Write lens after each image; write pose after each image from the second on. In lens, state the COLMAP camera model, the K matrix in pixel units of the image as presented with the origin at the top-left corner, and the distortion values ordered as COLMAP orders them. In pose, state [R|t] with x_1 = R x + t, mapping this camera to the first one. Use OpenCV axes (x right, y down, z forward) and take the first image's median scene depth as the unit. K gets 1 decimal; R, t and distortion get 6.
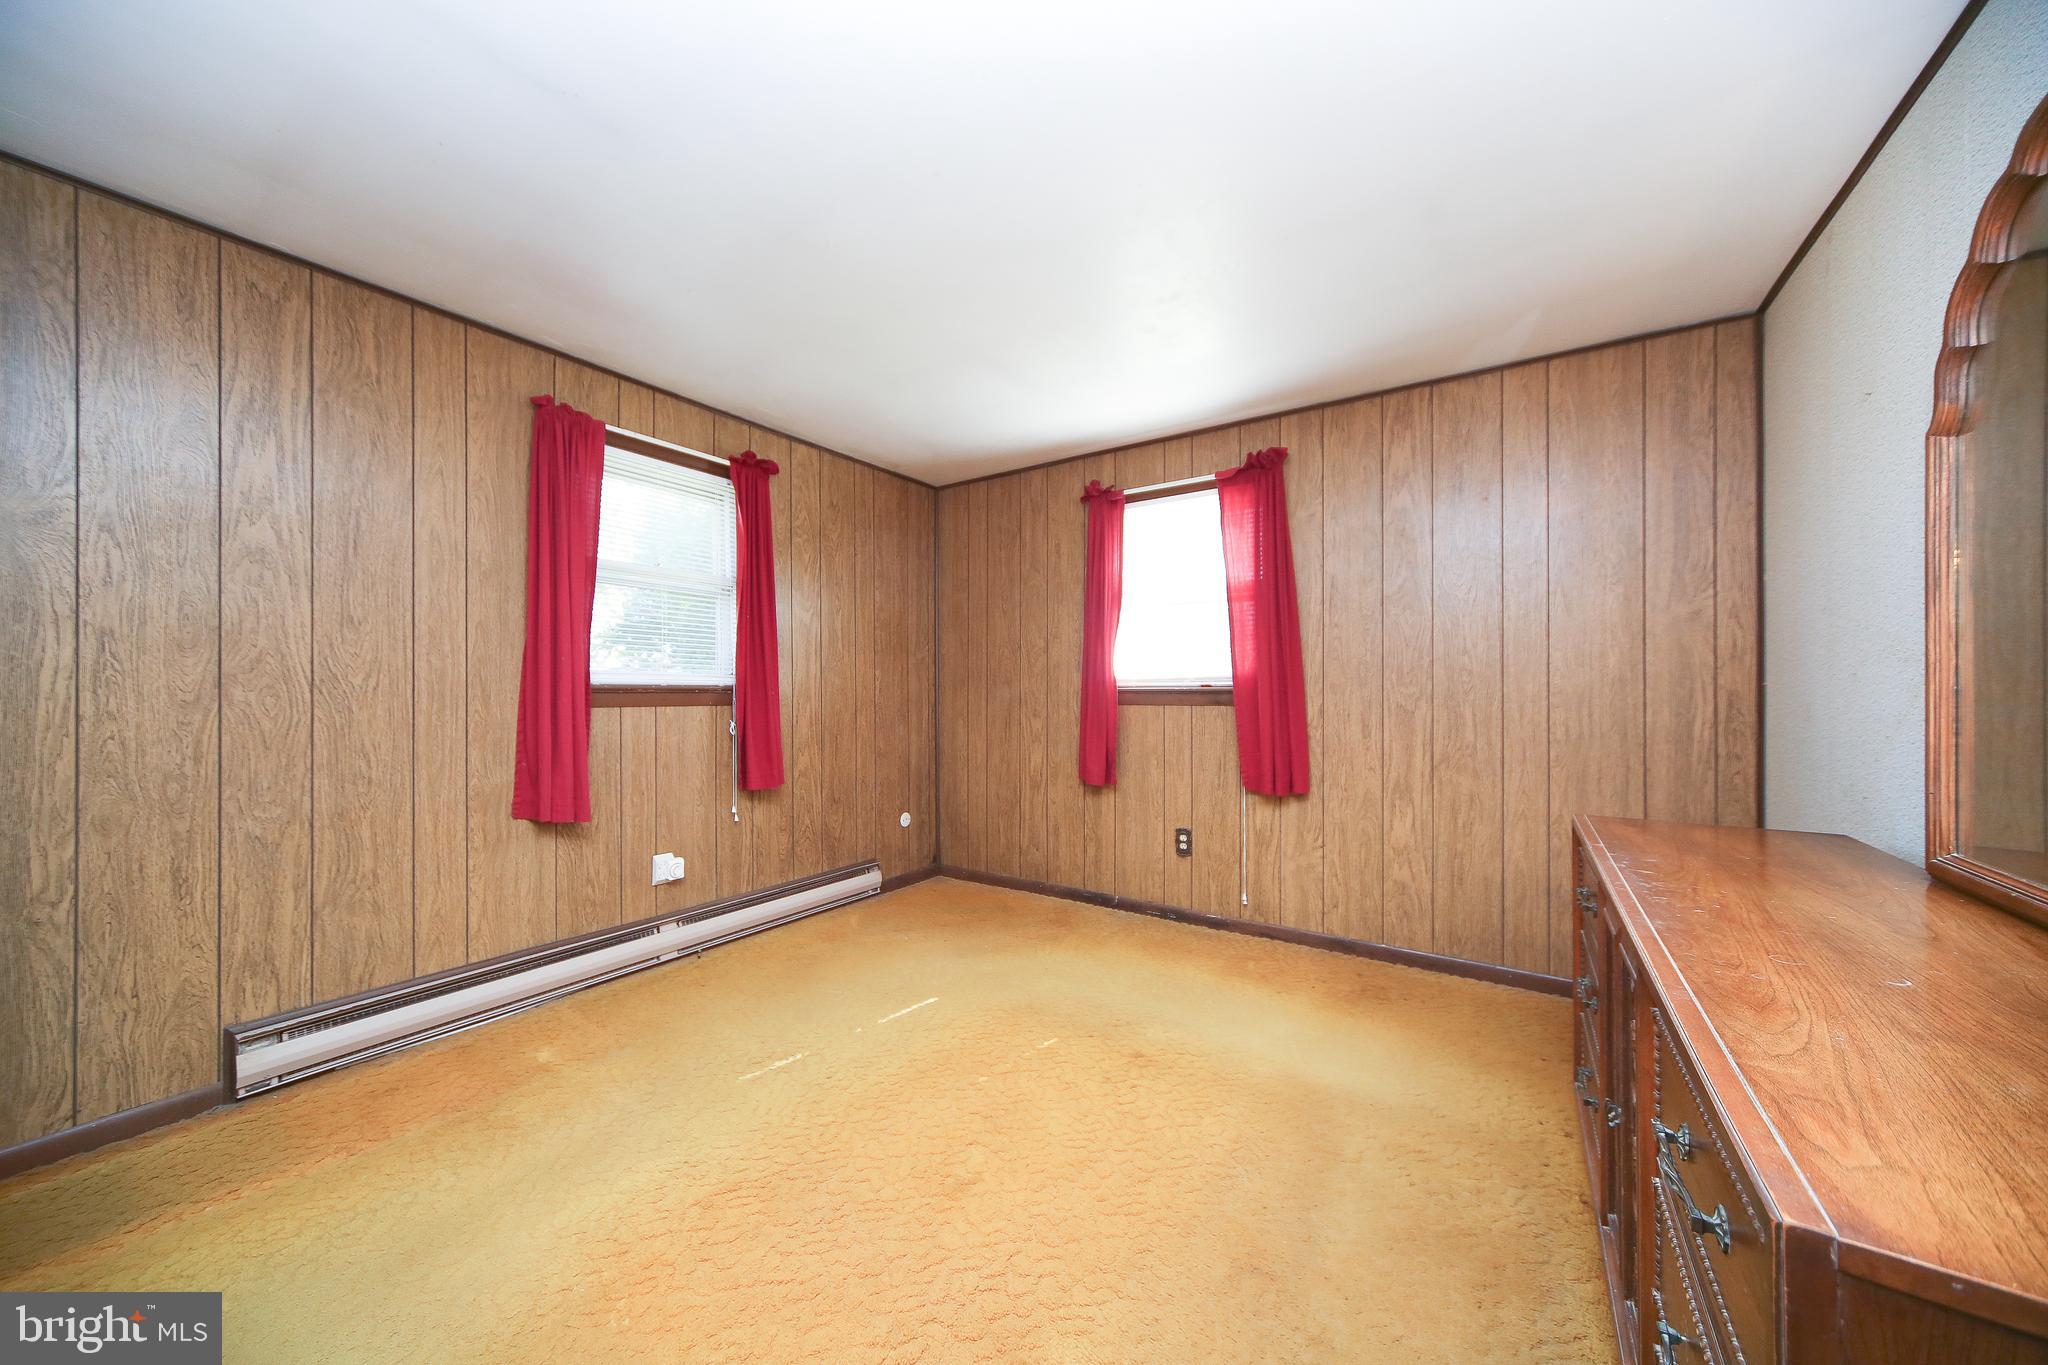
lens RADIAL K [[712.6, 0, 1014.0], [0, 712.6, 689.2], [0, 0, 1]] dist [-0.003429, 0.000328]
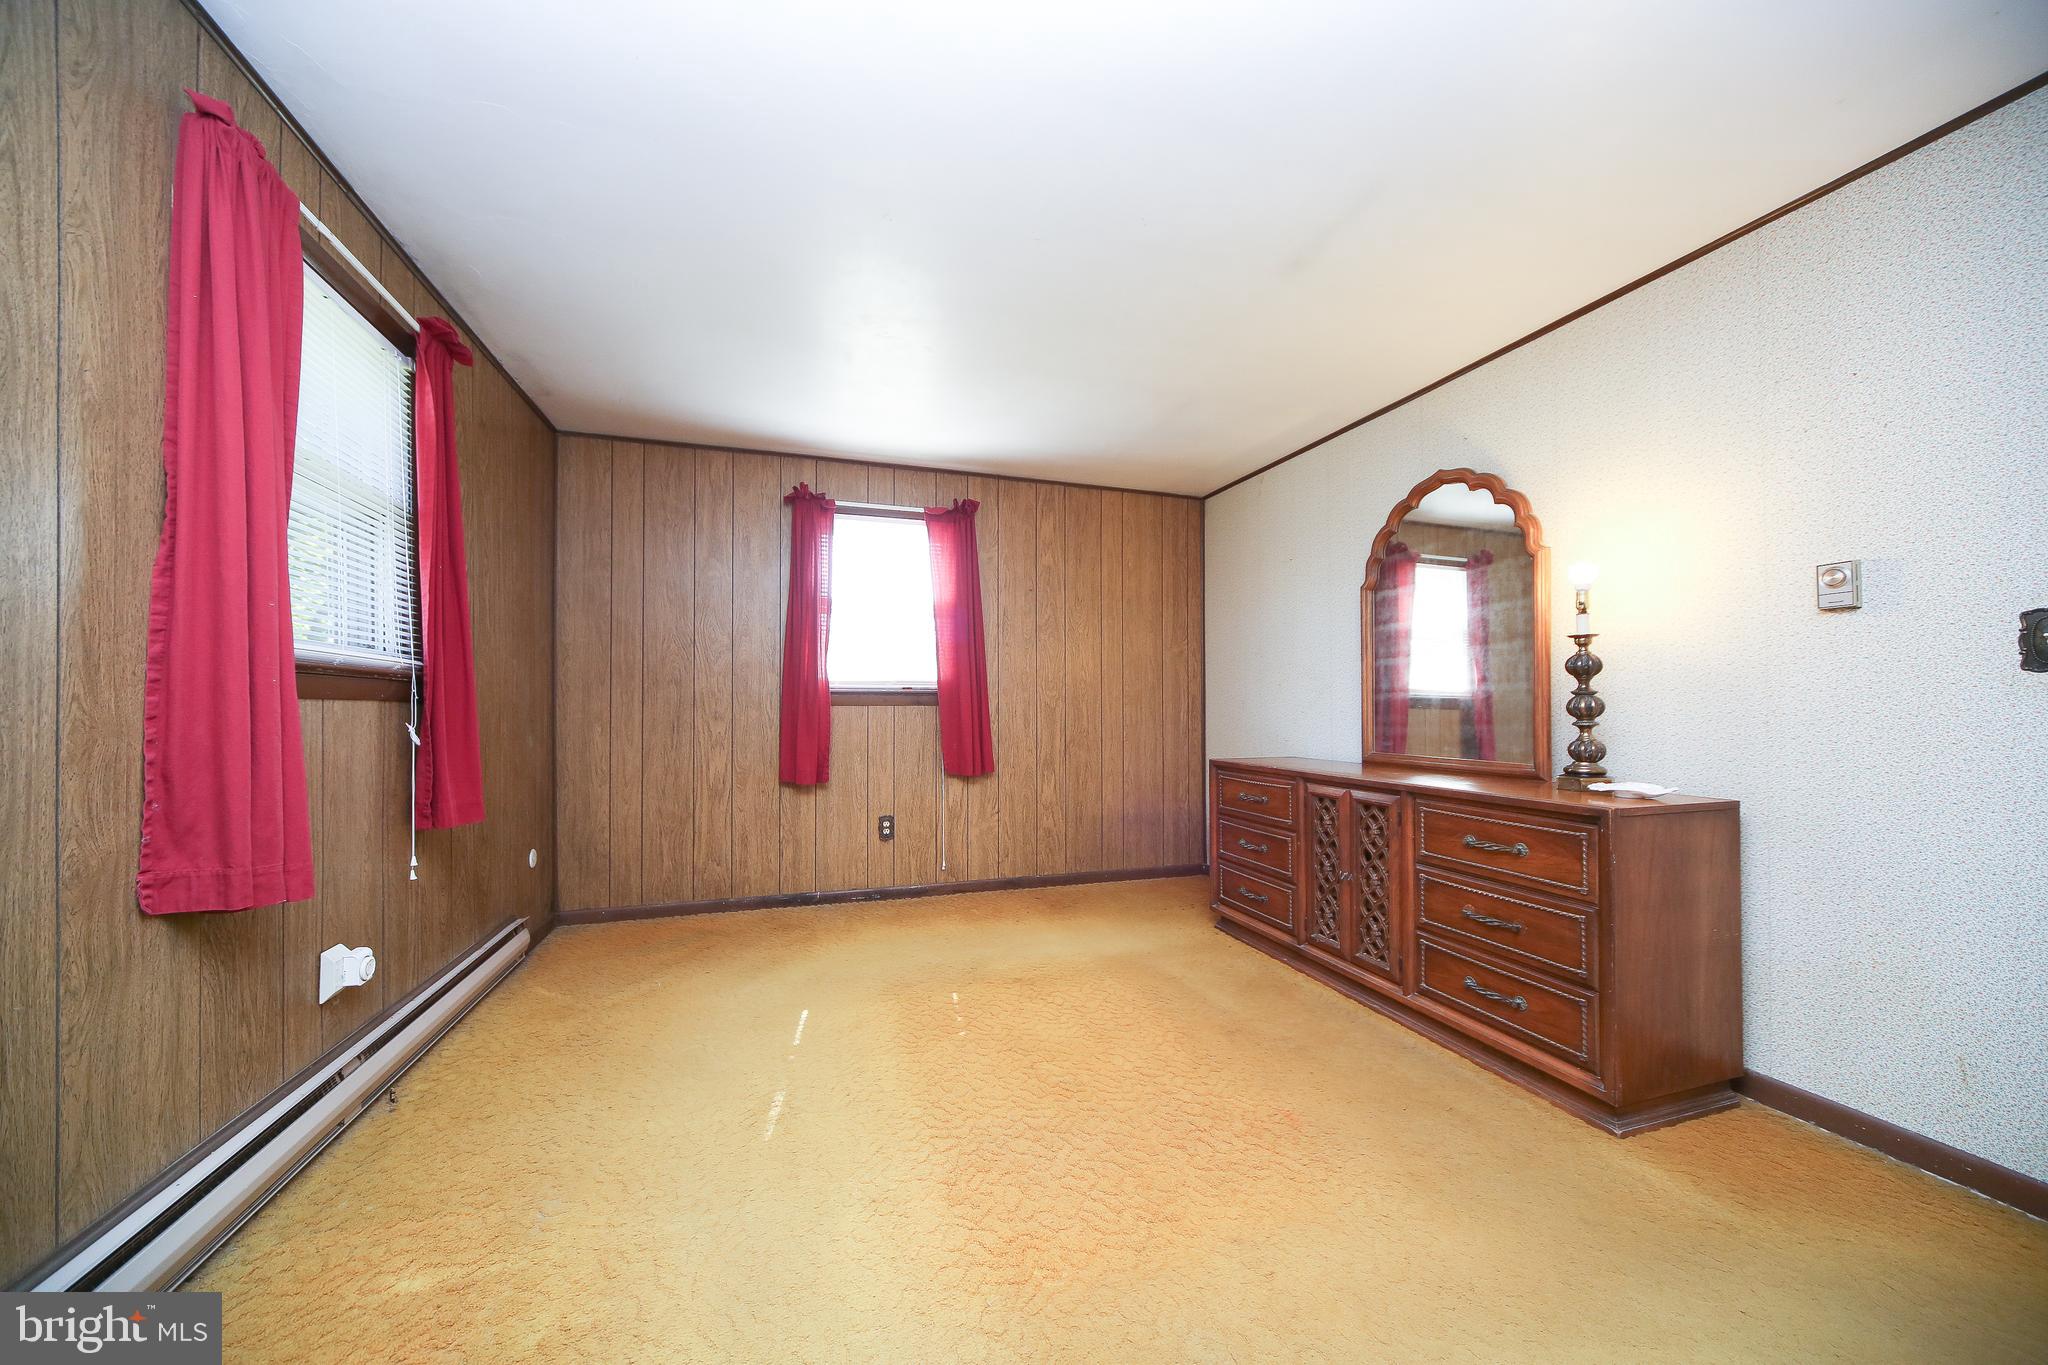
lens RADIAL K [[712.6, 0, 1012.1], [0, 712.6, 699.5], [0, 0, 1]] dist [-0.003429, 0.000328]
pose [[0.608540, 0.010623, 0.793452, -0.565760], [-0.002365, 0.999930, -0.011574, 0.027429], [-0.793519, 0.005167, 0.608523, 0.171857]]
